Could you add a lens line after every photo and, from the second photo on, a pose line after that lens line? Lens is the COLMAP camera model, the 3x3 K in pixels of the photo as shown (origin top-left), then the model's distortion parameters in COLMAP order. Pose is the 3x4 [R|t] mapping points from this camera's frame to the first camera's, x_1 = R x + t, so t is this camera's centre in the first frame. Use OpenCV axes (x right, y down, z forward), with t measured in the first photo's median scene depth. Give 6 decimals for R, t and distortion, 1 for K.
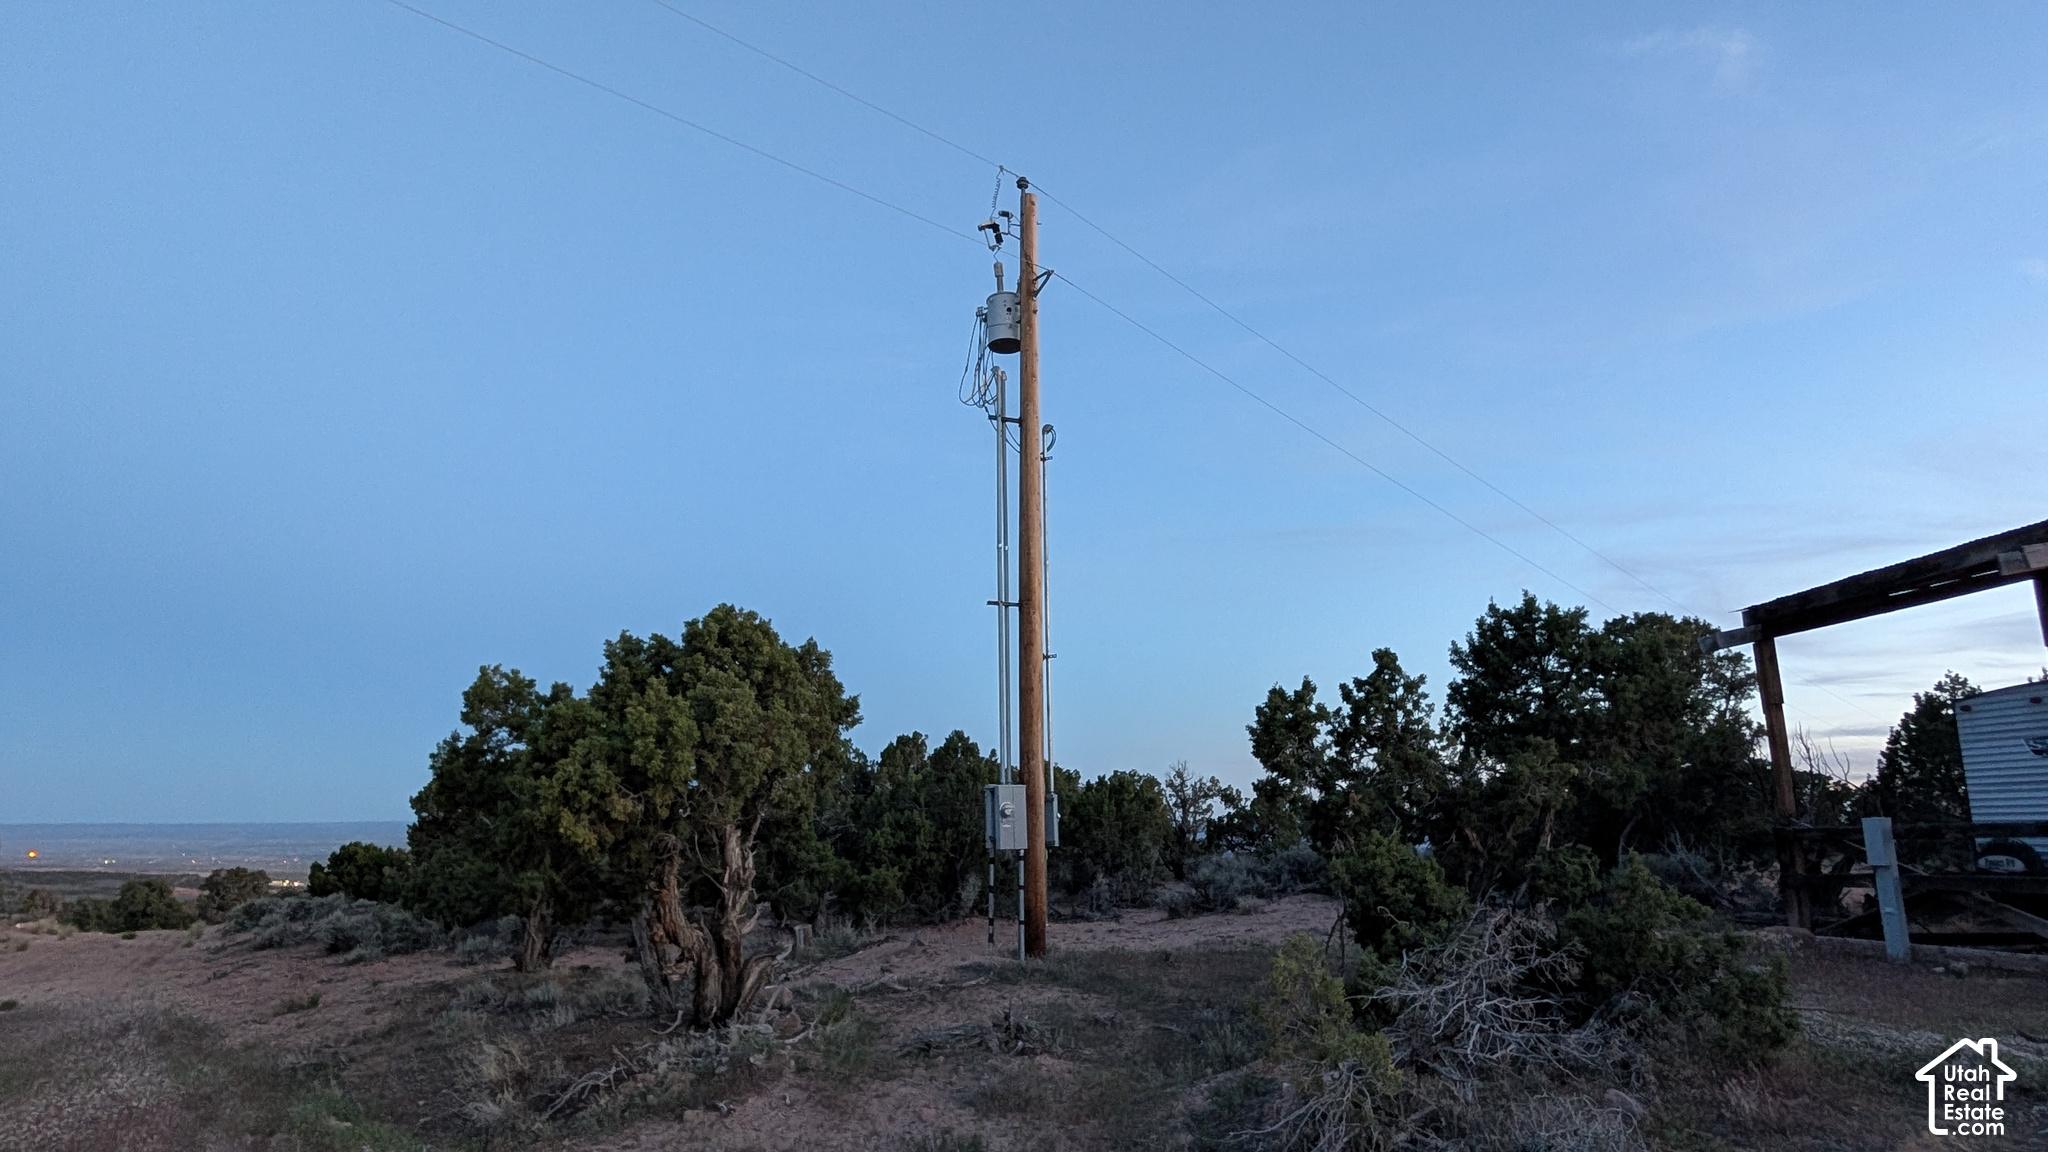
lens RADIAL K [[1348.0, 0, 1024.0], [0, 1348.0, 576.0], [0, 0, 1]] dist [0.008584, 0.001445]
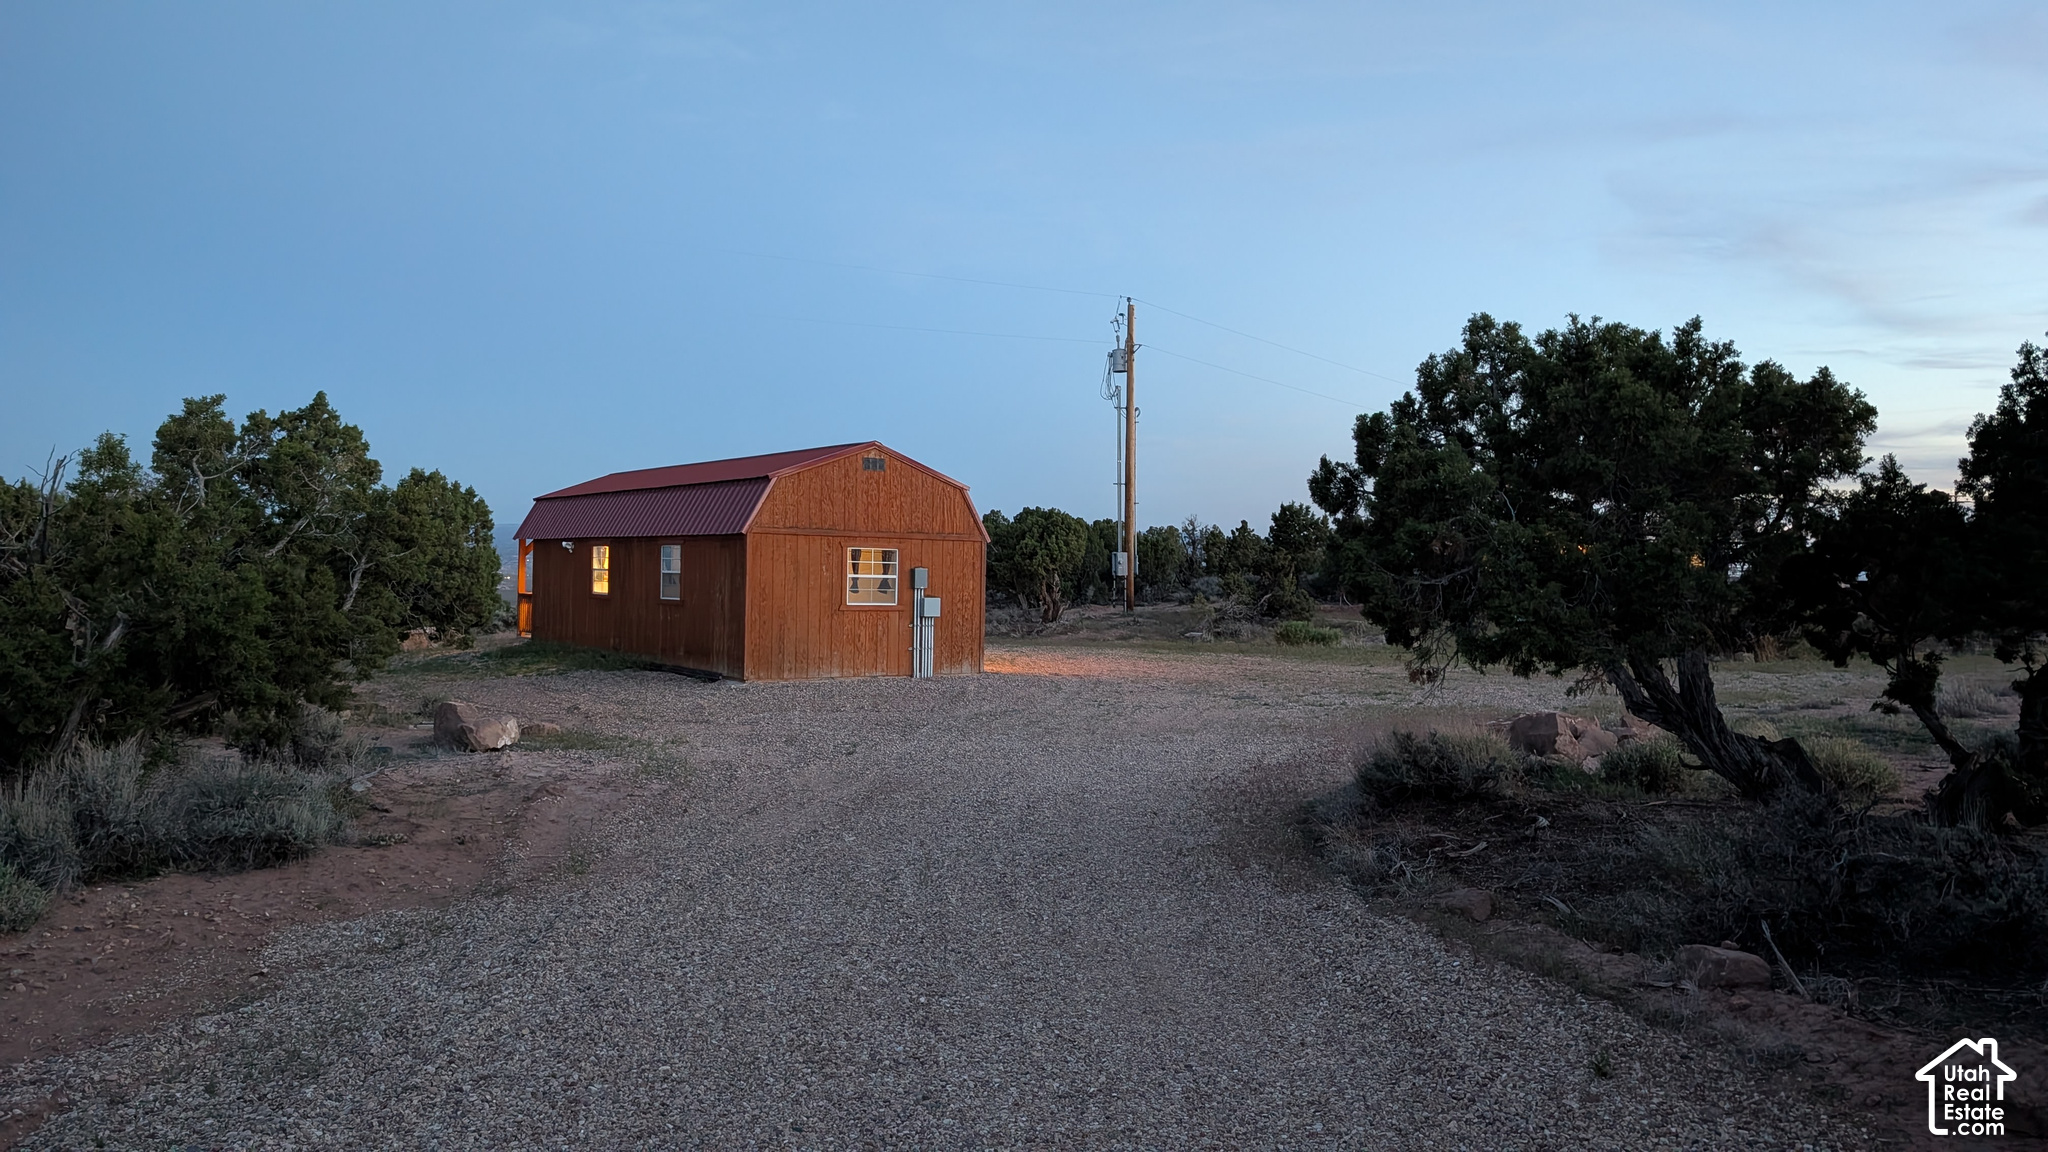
lens RADIAL K [[1598.5, 0, 1024.0], [0, 1598.5, 576.0], [0, 0, 1]] dist [0.206570, -0.000065]
pose [[0.999852, 0.016916, 0.002998, -0.191933], [-0.017171, 0.978388, 0.206063, -0.409111], [0.000553, -0.206084, 0.978534, -1.930623]]
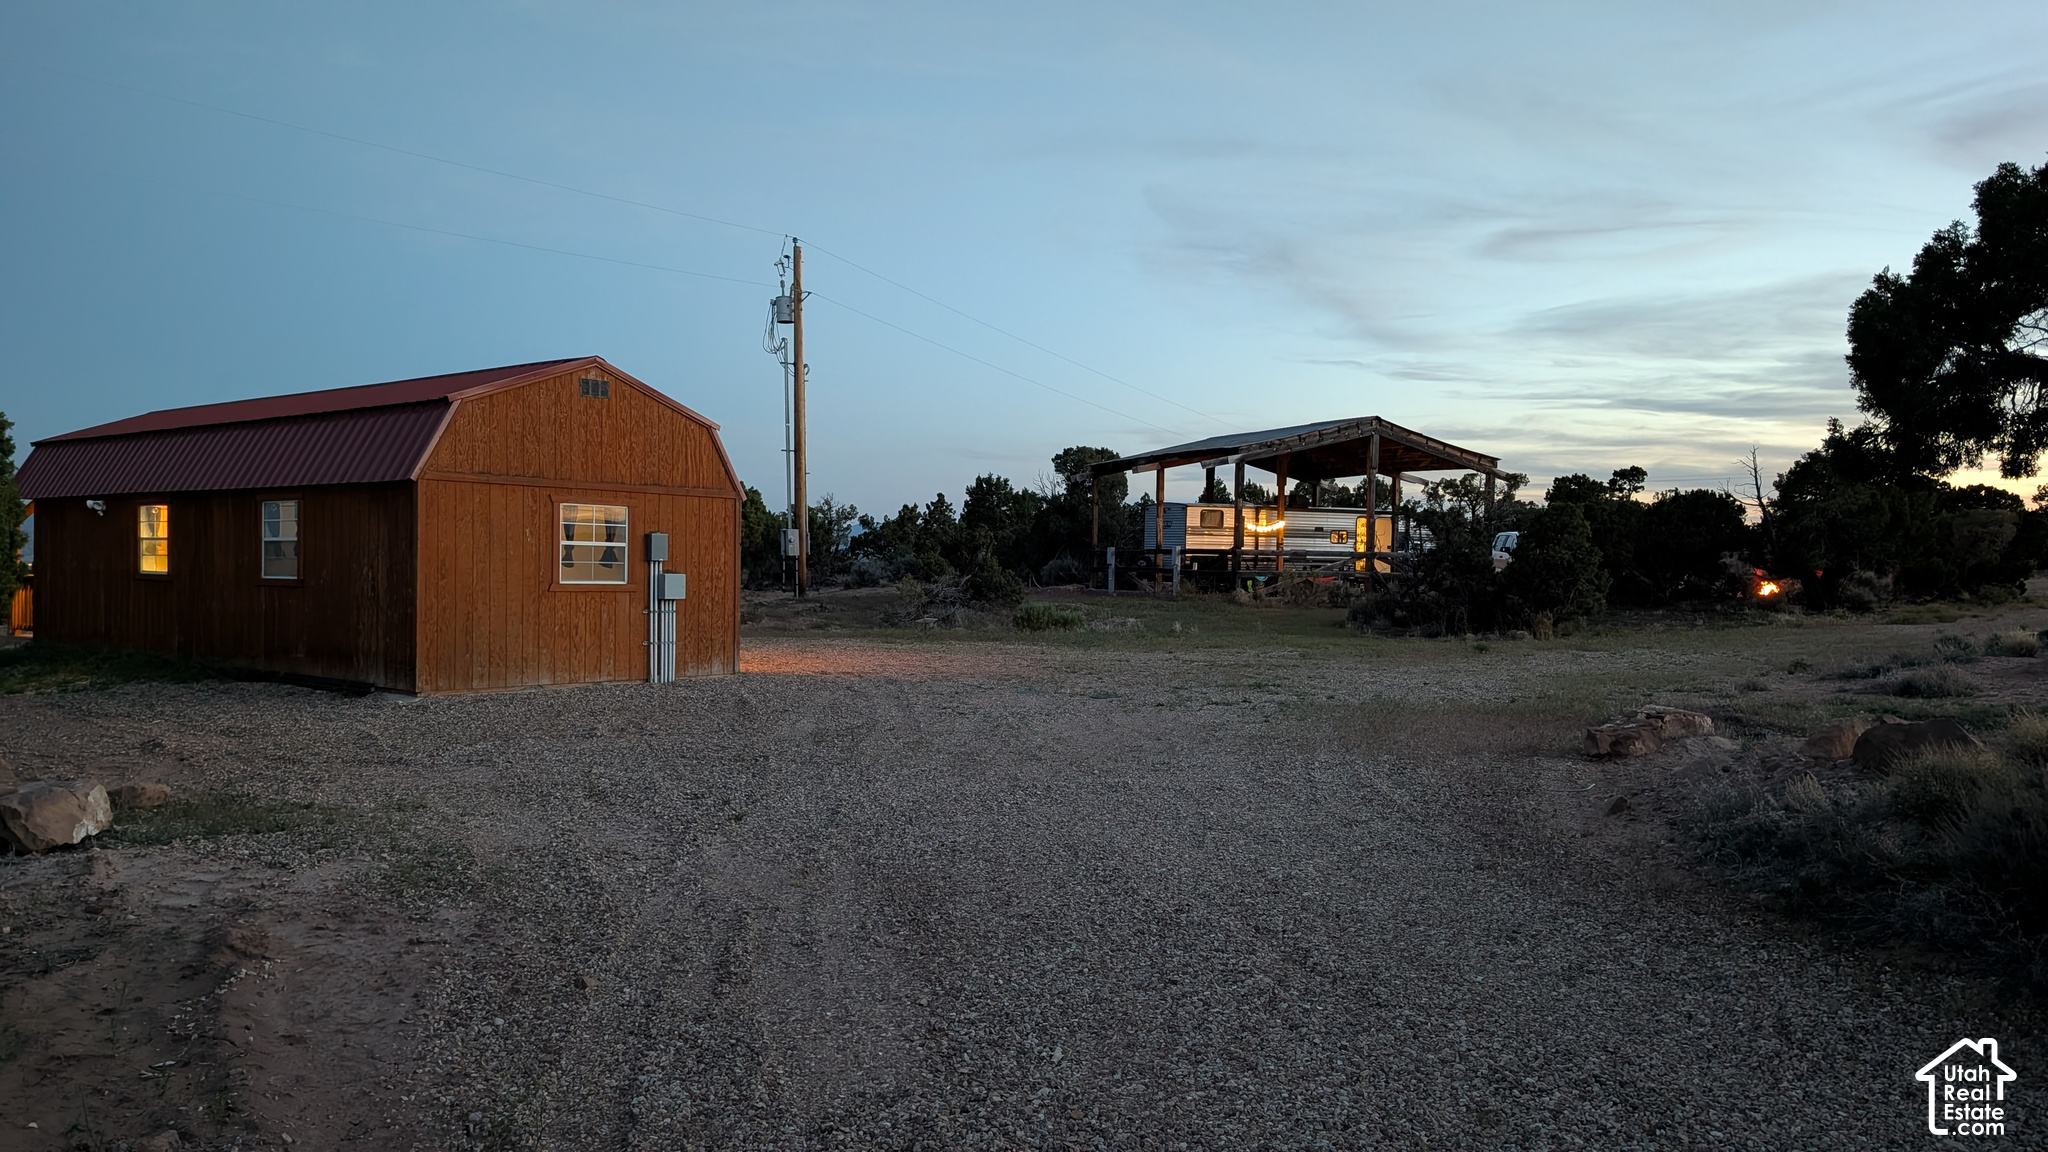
lens RADIAL K [[1620.0, 0, 1024.0], [0, 1620.0, 576.0], [0, 0, 1]] dist [0.102611, 0.007401]
pose [[0.964706, 0.009776, 0.263148, -0.326171], [-0.064948, 0.977272, 0.201795, -0.325852], [-0.255194, -0.211764, 0.943415, -1.614111]]
